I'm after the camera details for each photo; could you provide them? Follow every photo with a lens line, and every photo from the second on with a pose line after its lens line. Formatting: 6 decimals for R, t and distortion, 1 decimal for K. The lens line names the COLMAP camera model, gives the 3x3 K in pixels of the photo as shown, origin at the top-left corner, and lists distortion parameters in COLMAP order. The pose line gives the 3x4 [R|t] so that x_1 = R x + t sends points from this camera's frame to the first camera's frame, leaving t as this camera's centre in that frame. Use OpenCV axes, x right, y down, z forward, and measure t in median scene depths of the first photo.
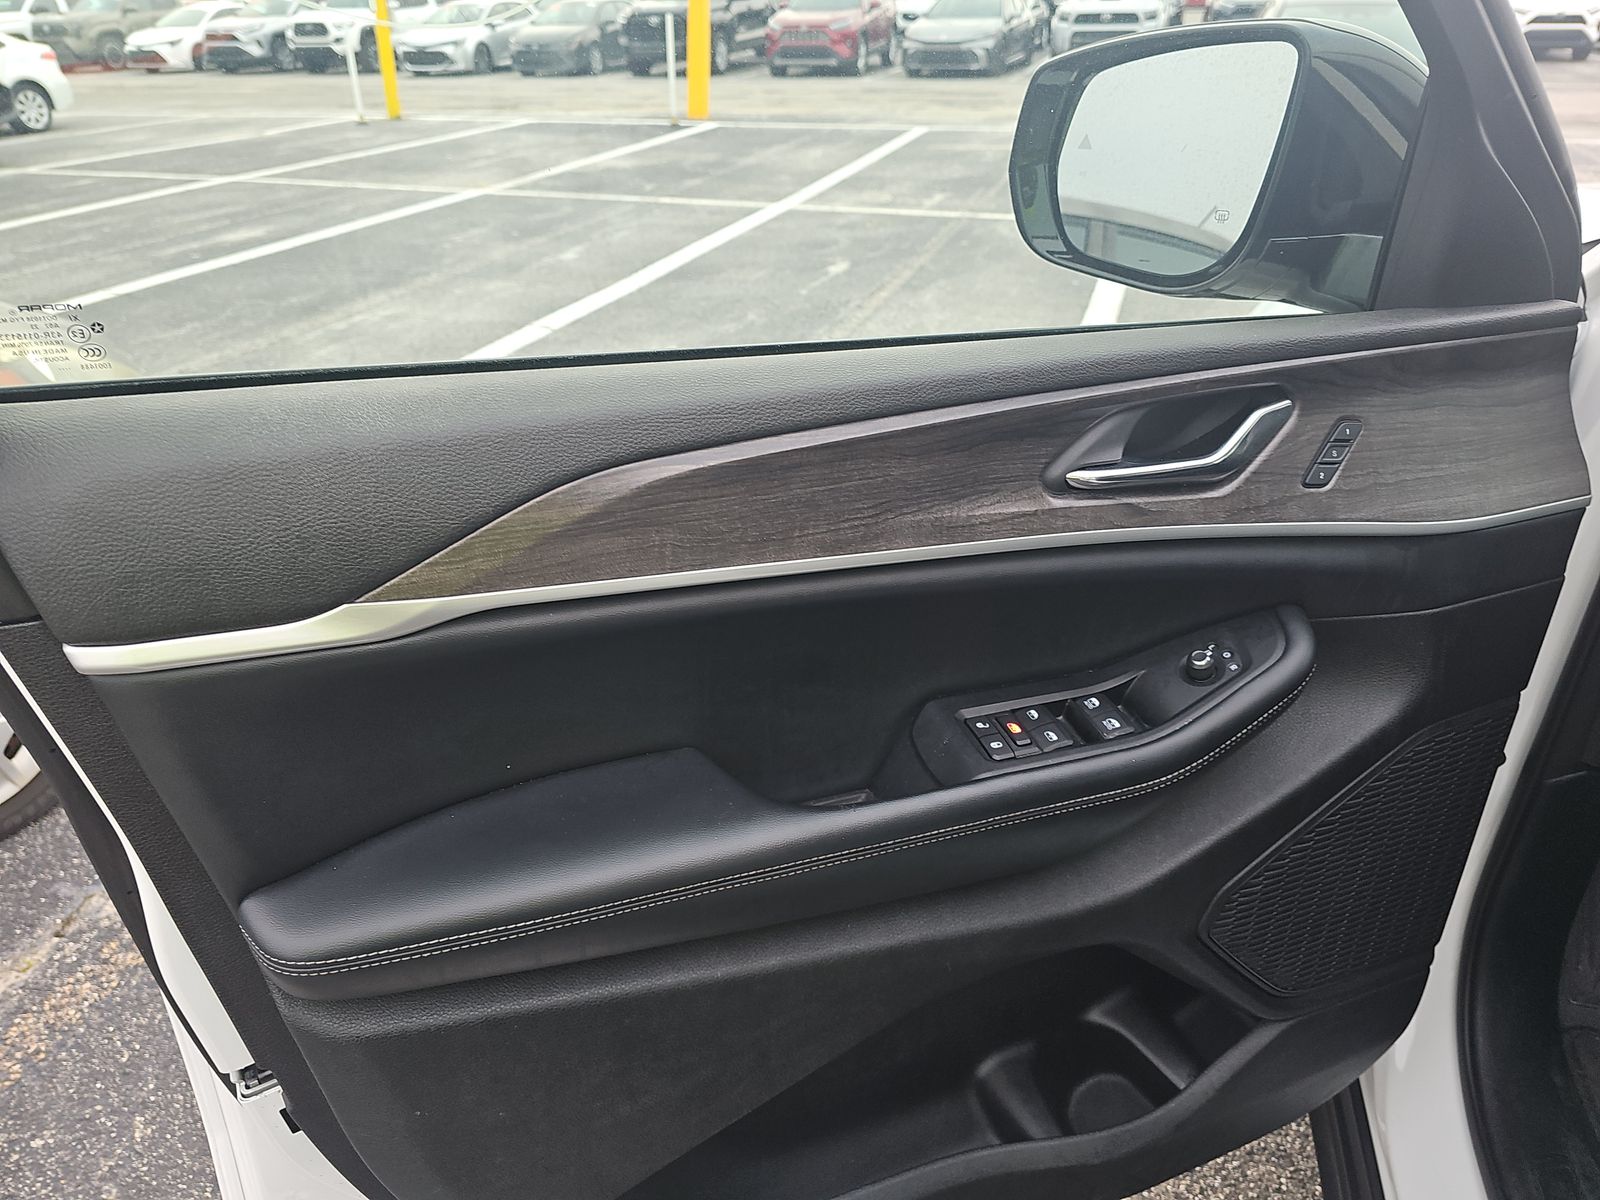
lens RADIAL K [[1047.0, 0, 800.0], [0, 1047.0, 600.0], [0, 0, 1]] dist [0.029391, -0.034481]
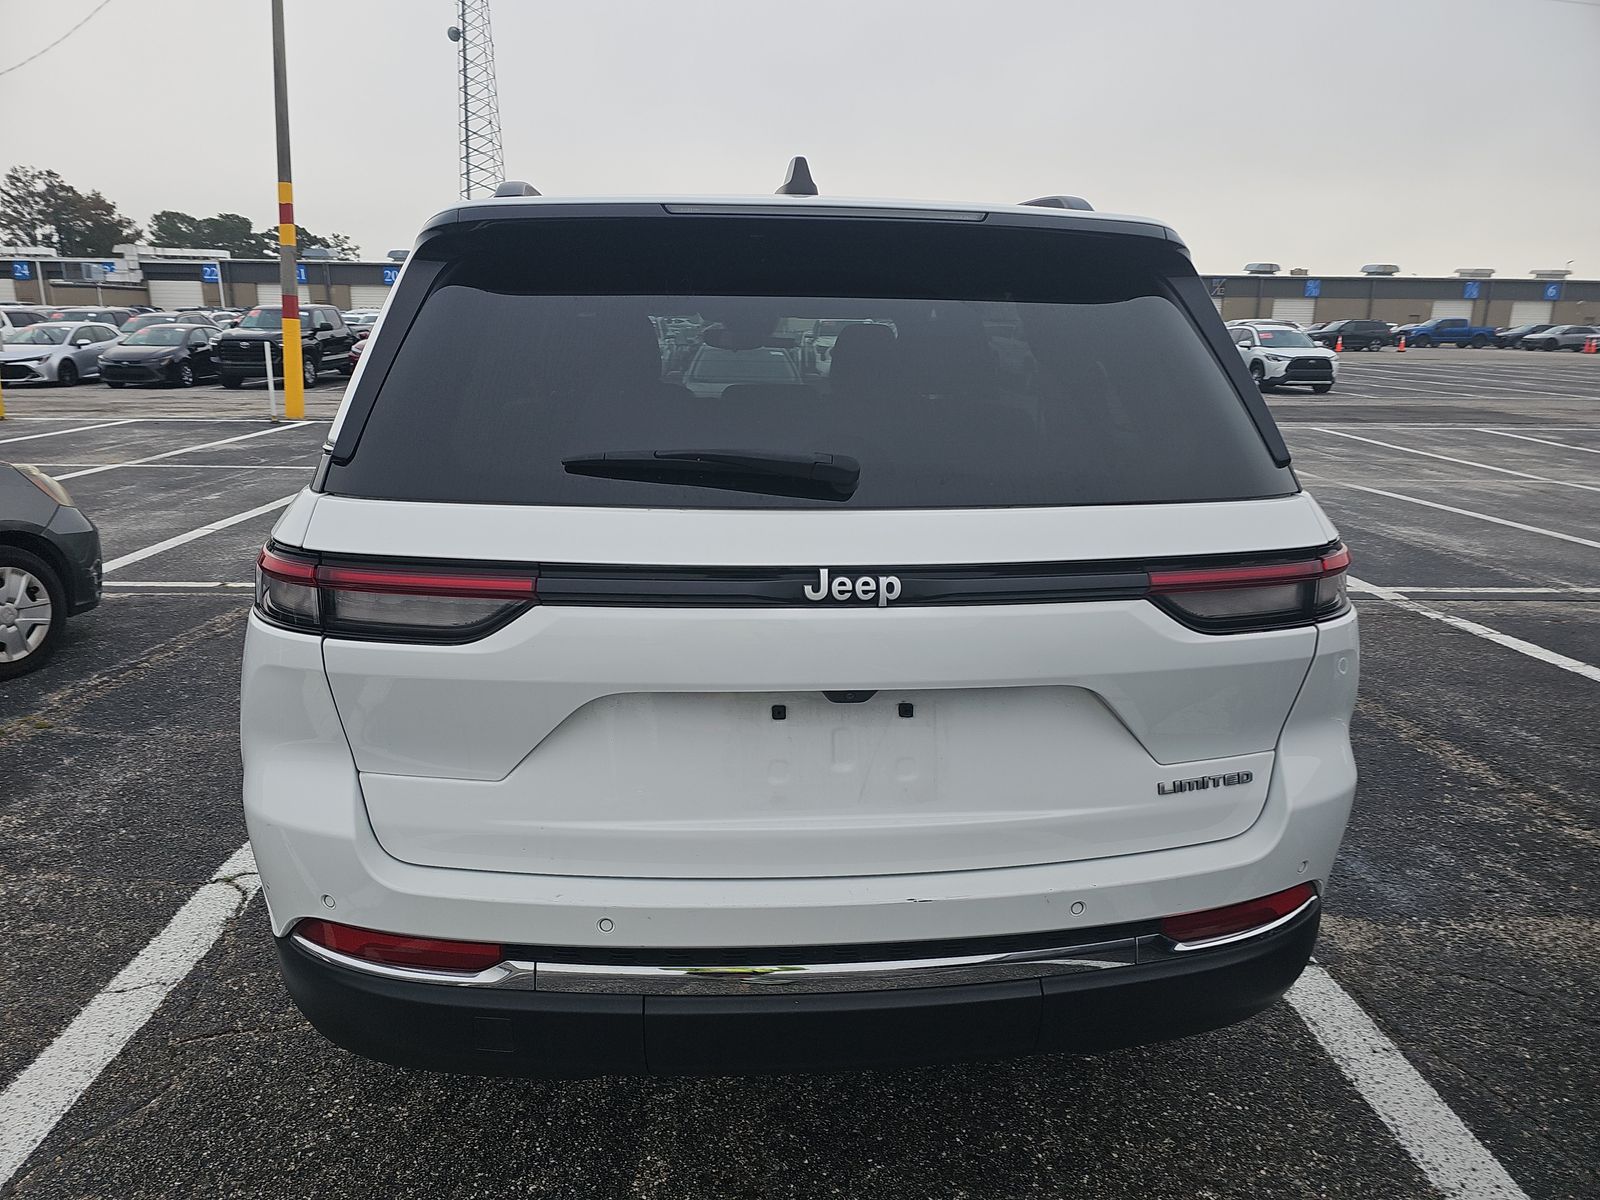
lens RADIAL K [[1047.0, 0, 800.0], [0, 1047.0, 600.0], [0, 0, 1]] dist [0.029391, -0.034481]
pose [[0.932563, -0.061095, 0.355800, 0.001854], [0.153586, 0.959078, -0.237867, 0.089118], [-0.326707, 0.276472, 0.903784, -0.169757]]
